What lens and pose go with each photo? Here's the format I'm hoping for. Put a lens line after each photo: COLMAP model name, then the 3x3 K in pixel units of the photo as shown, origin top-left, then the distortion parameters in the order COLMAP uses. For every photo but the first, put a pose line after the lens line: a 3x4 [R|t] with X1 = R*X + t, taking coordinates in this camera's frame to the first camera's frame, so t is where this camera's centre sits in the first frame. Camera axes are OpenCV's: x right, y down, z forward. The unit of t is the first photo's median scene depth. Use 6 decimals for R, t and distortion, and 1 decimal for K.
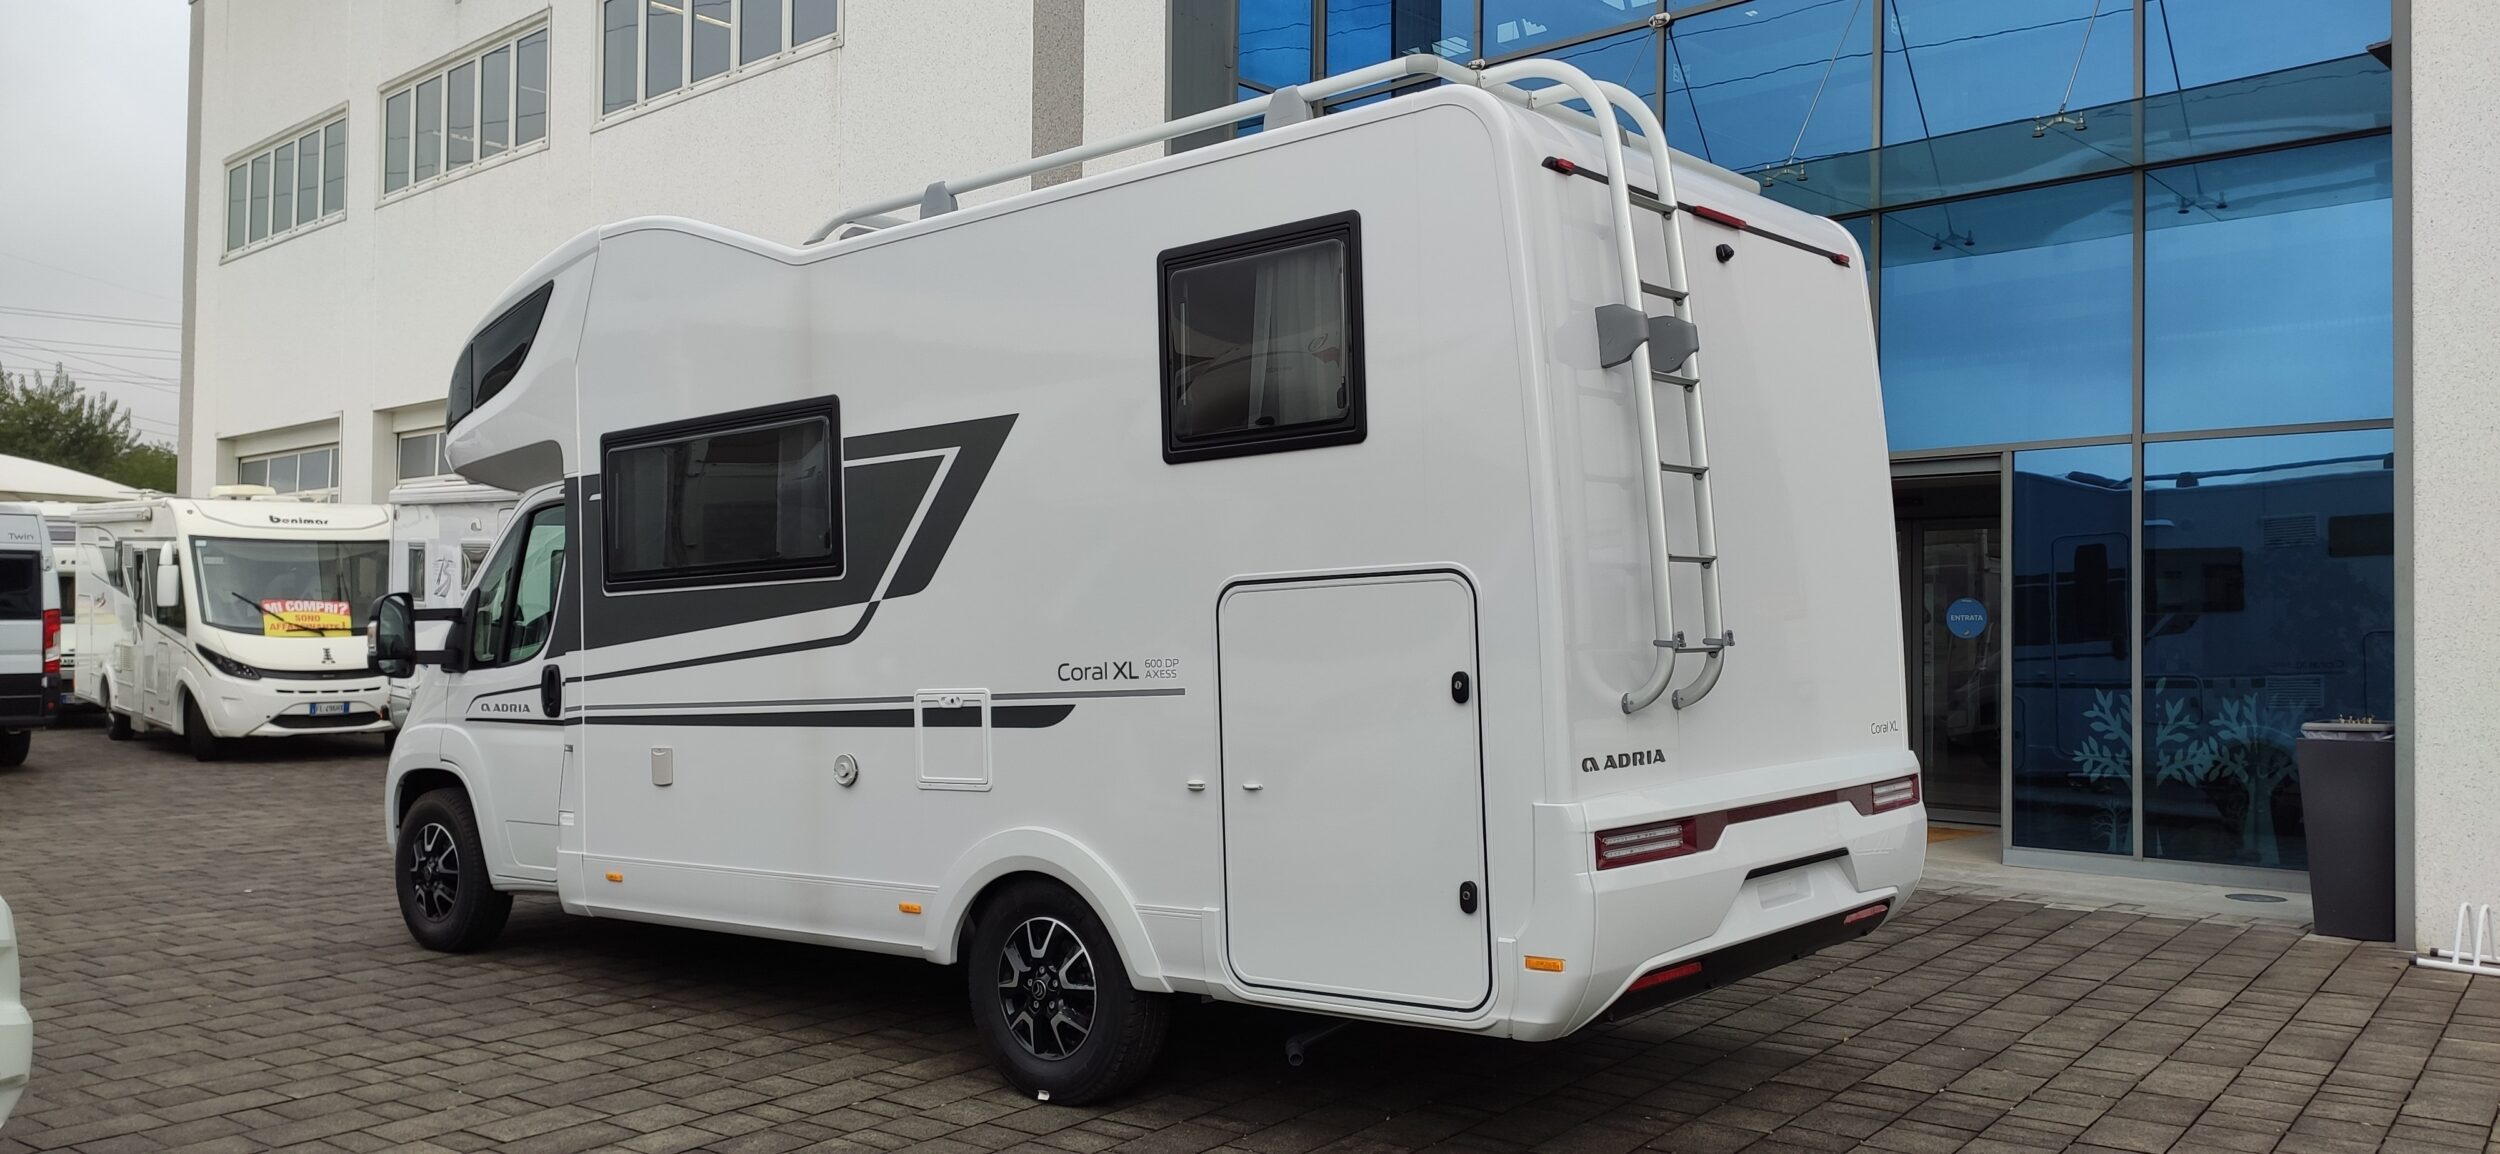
lens RADIAL K [[1756.0, 0, 1239.9], [0, 1756.0, 576.6], [0, 0, 1]] dist [0.044454, 0.000654]
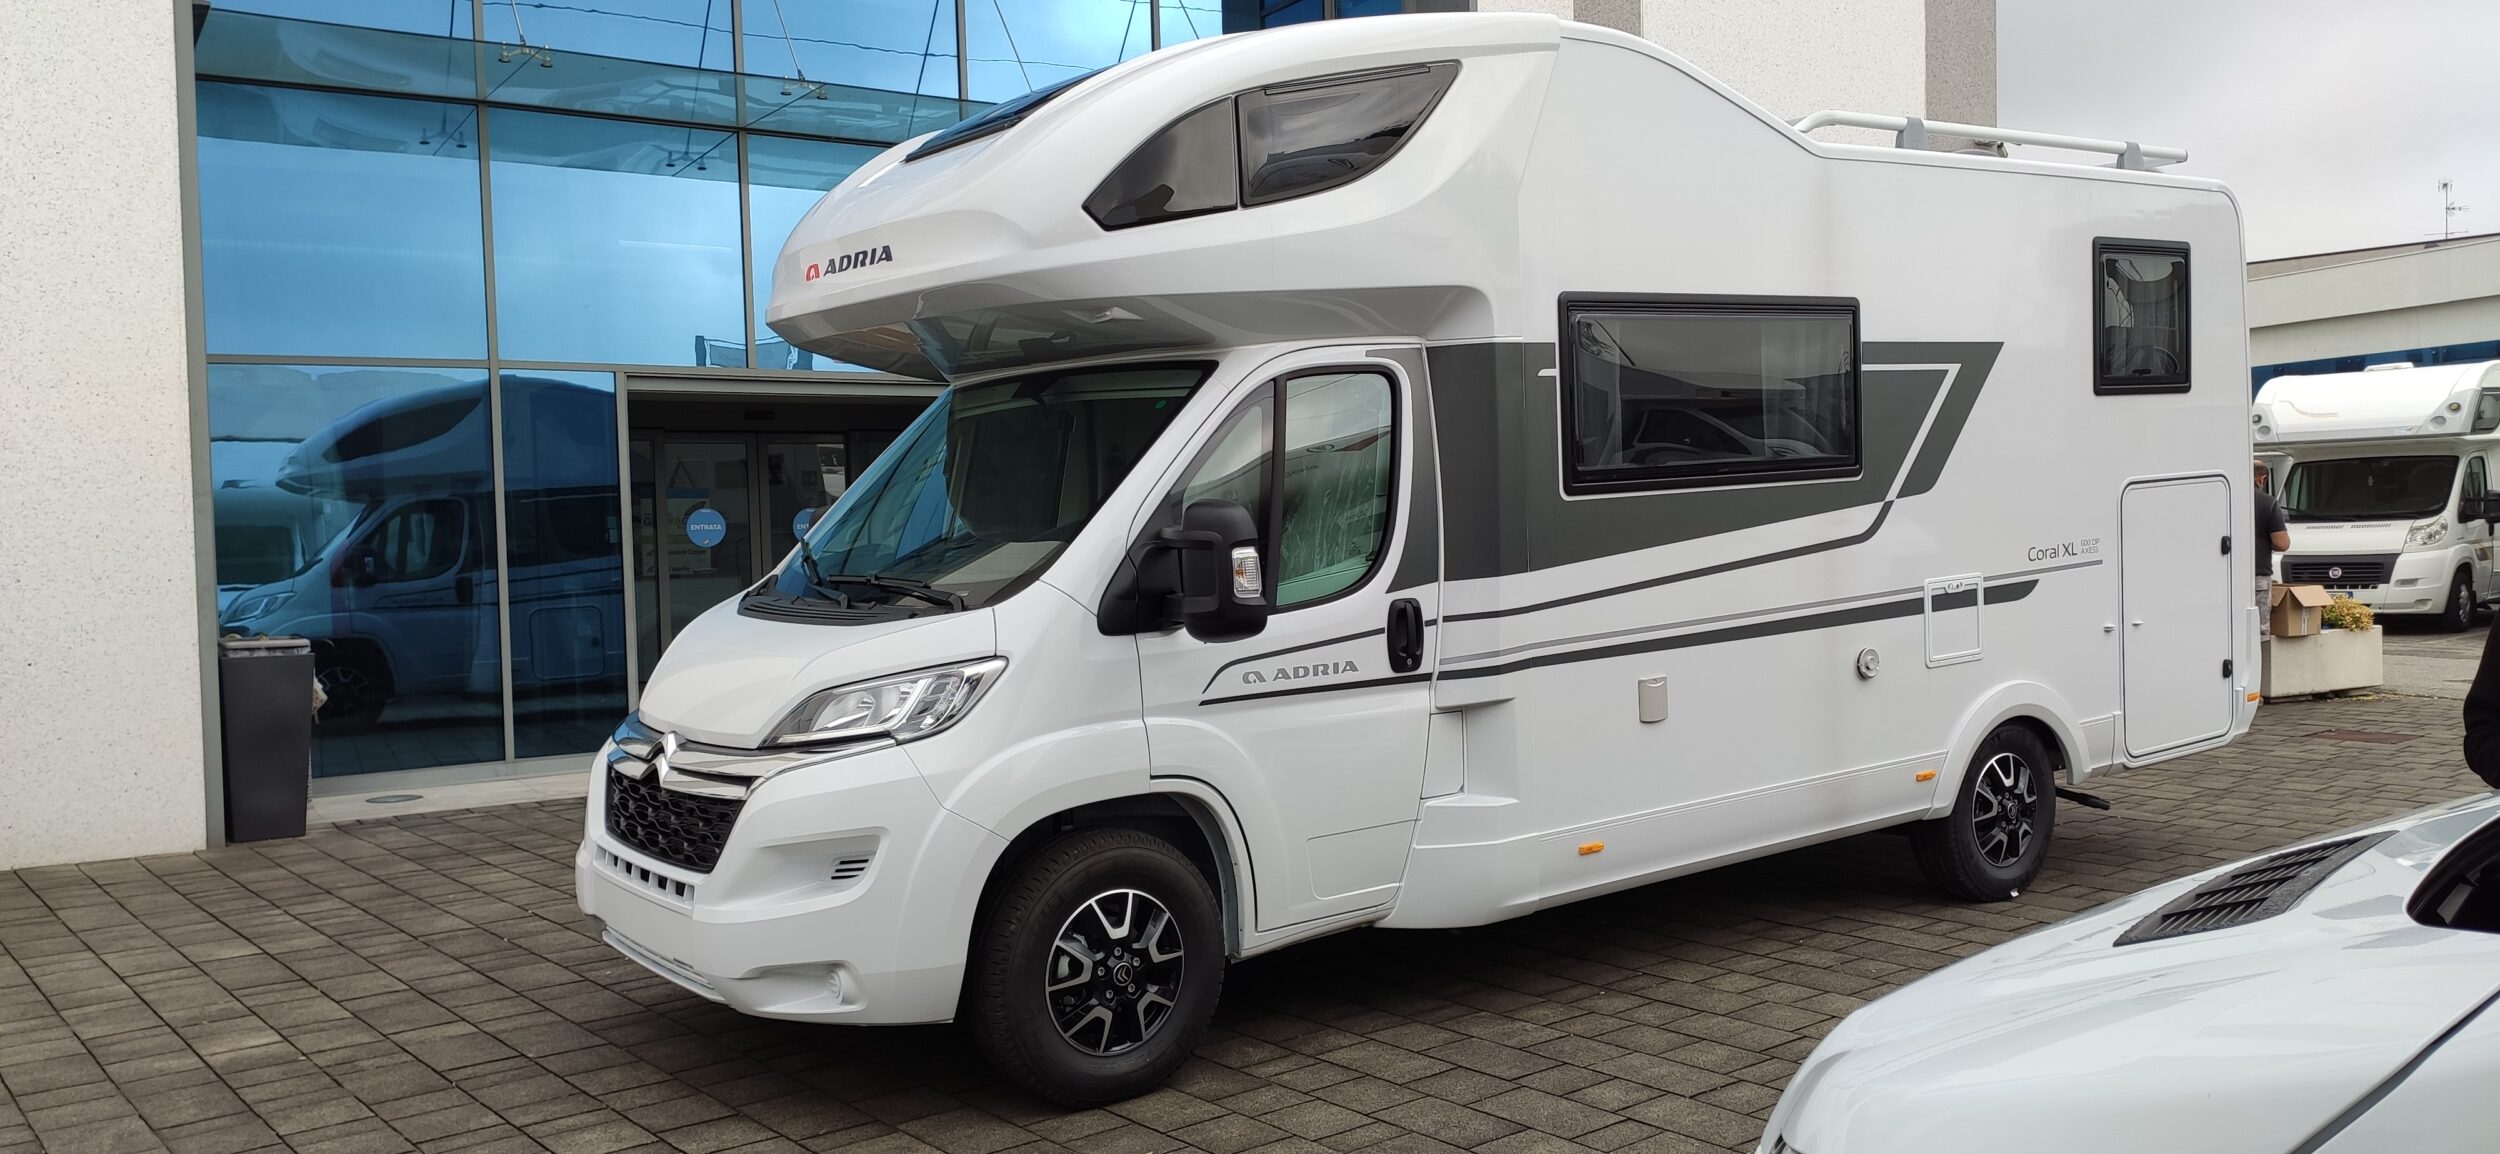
lens RADIAL K [[1756.0, 0, 1239.9], [0, 1756.0, 576.6], [0, 0, 1]] dist [0.044454, 0.000654]
pose [[0.299593, -0.043925, 0.953055, -1.325734], [0.002261, 0.998969, 0.045331, 0.010539], [-0.954064, -0.011426, 0.299384, 1.041465]]
